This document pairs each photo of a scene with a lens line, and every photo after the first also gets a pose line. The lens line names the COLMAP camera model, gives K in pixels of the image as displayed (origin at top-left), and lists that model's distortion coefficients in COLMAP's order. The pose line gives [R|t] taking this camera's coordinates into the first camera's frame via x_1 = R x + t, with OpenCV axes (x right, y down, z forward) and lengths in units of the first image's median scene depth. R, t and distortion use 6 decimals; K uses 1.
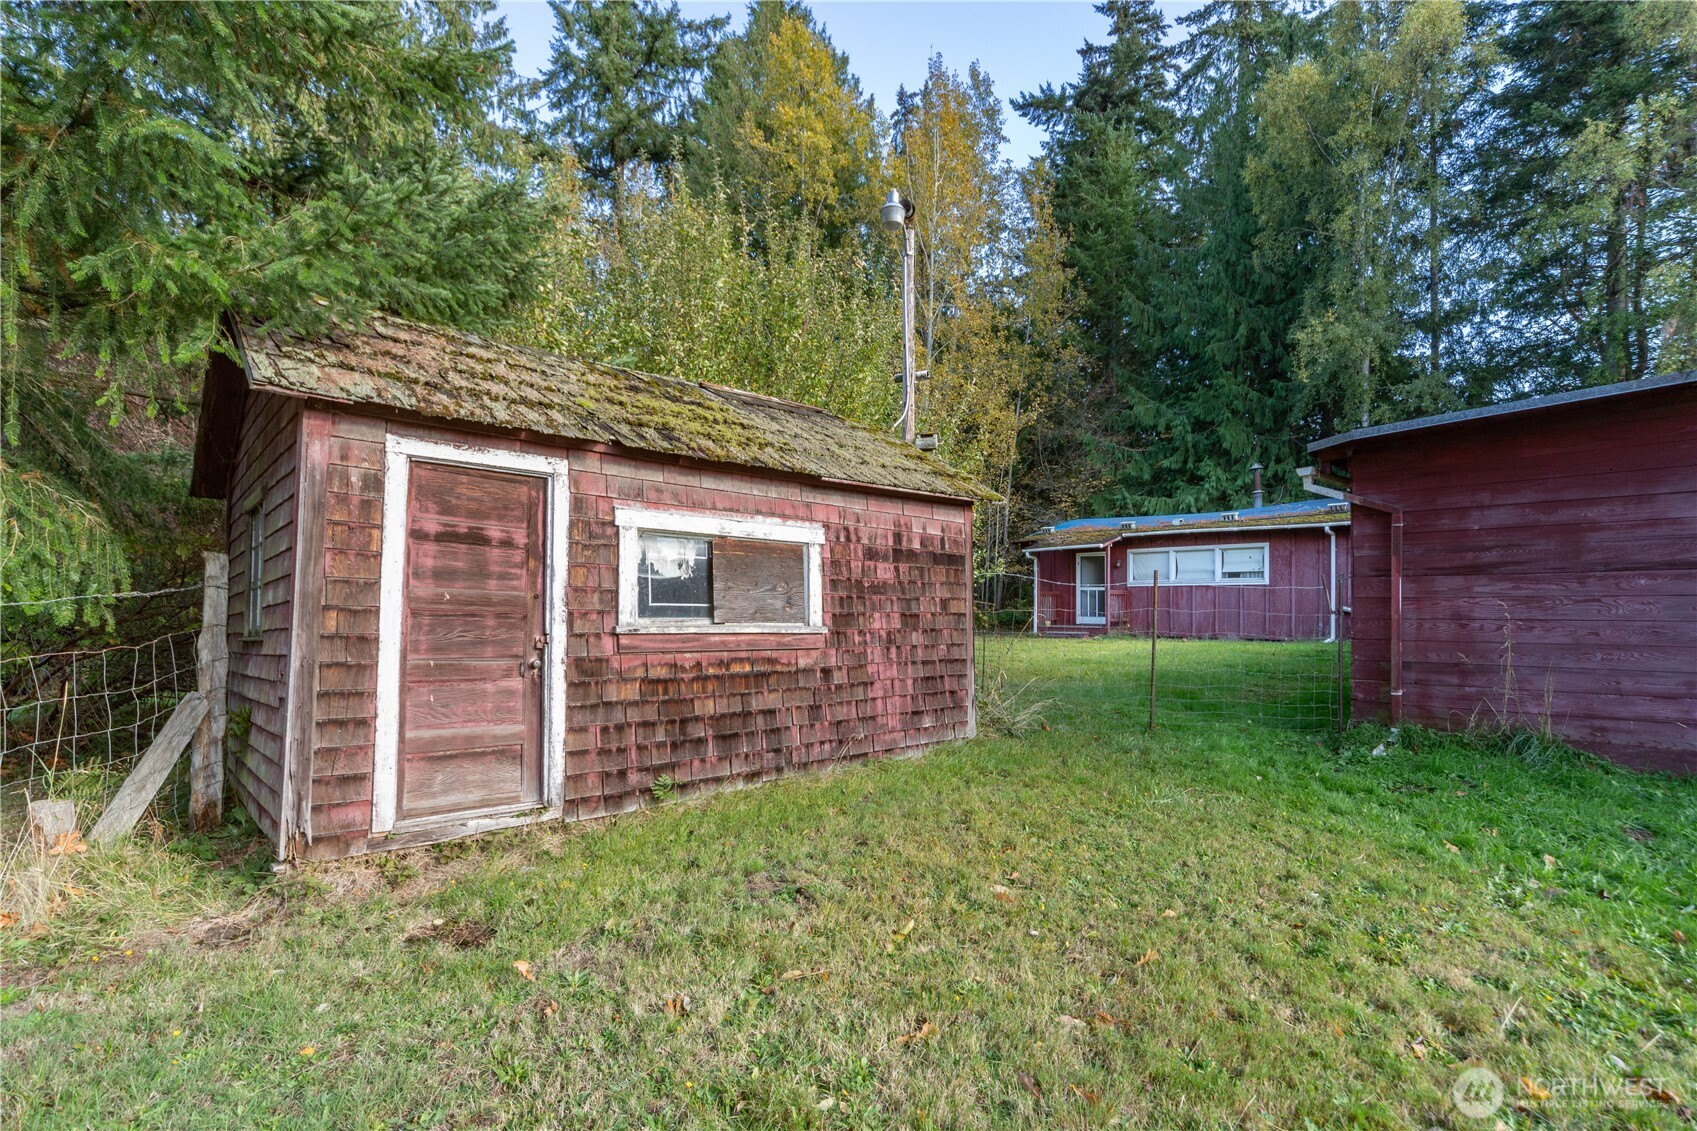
lens RADIAL K [[793.3, 0, 851.7], [0, 793.3, 600.6], [0, 0, 1]] dist [-0.000829, 0.000449]
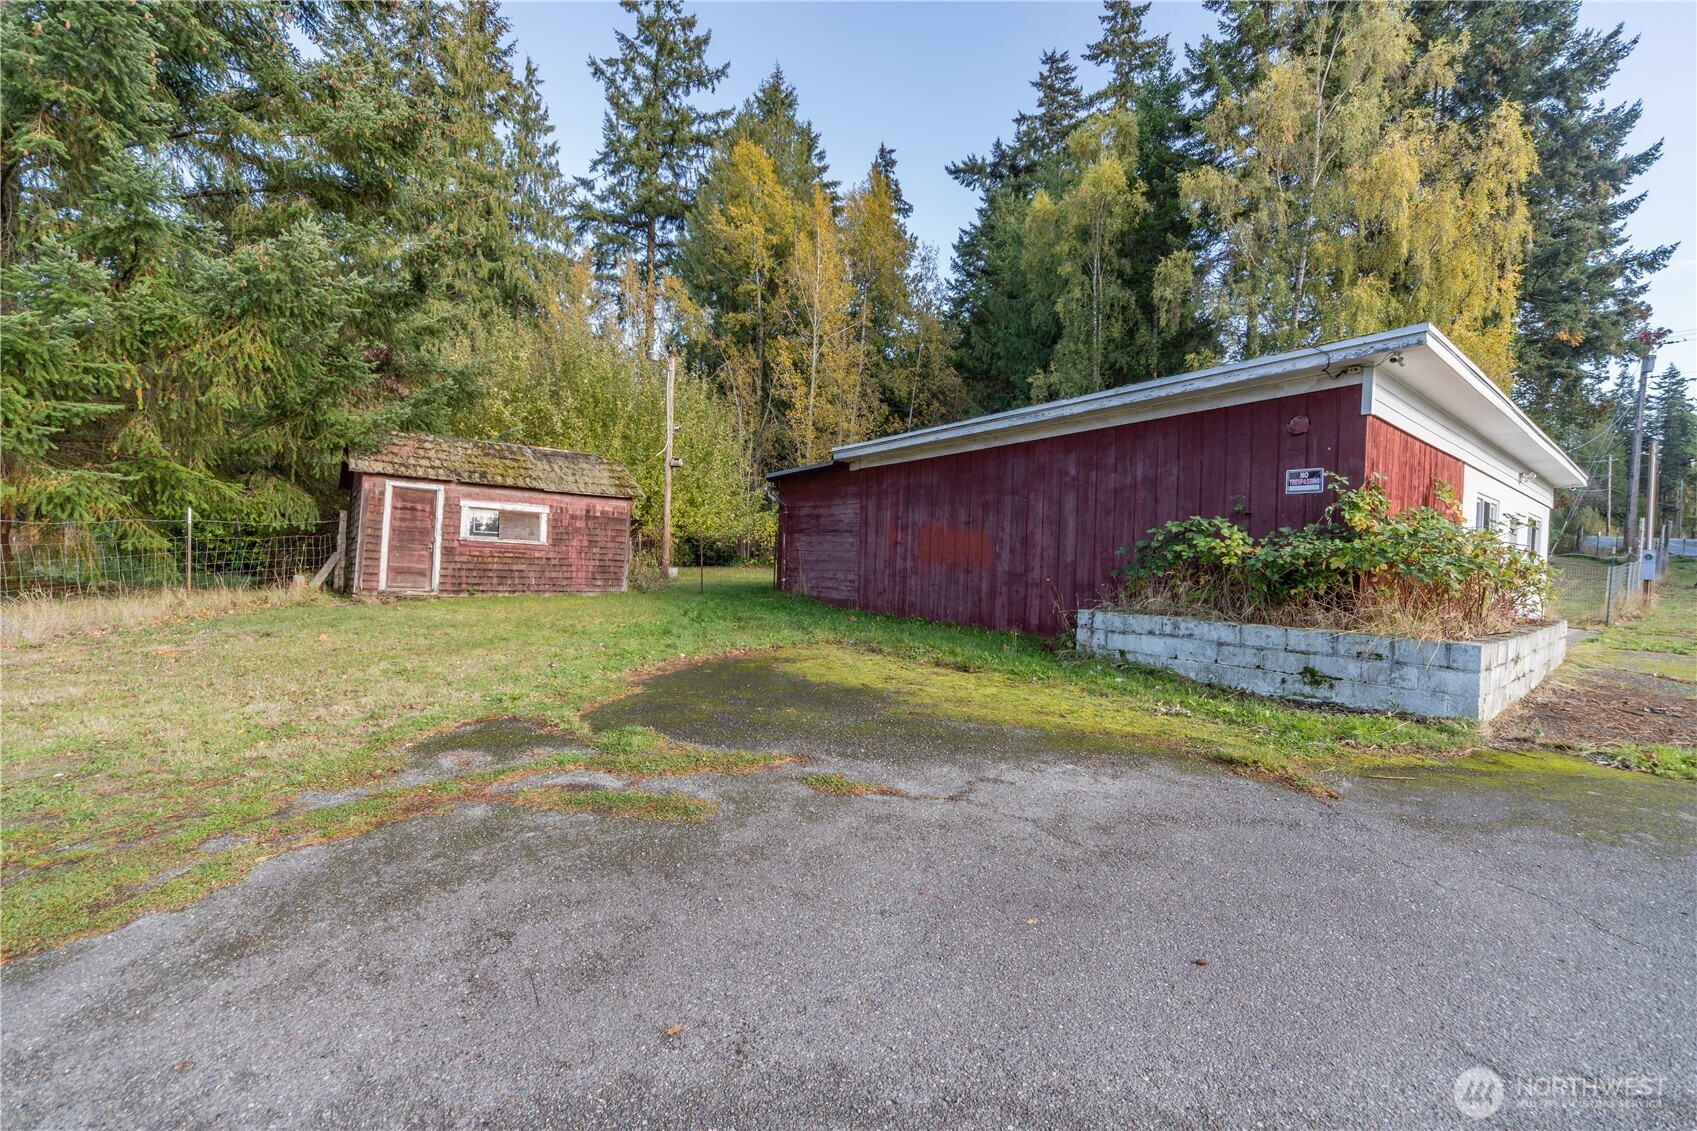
lens RADIAL K [[675.9, 0, 802.7], [0, 675.9, 565.7], [0, 0, 1]] dist [0.001441, -0.000004]
pose [[0.993212, 0.040394, -0.109075, 1.084149], [-0.038324, 0.999044, 0.021009, 0.028187], [0.109820, -0.016686, 0.993811, -1.220143]]
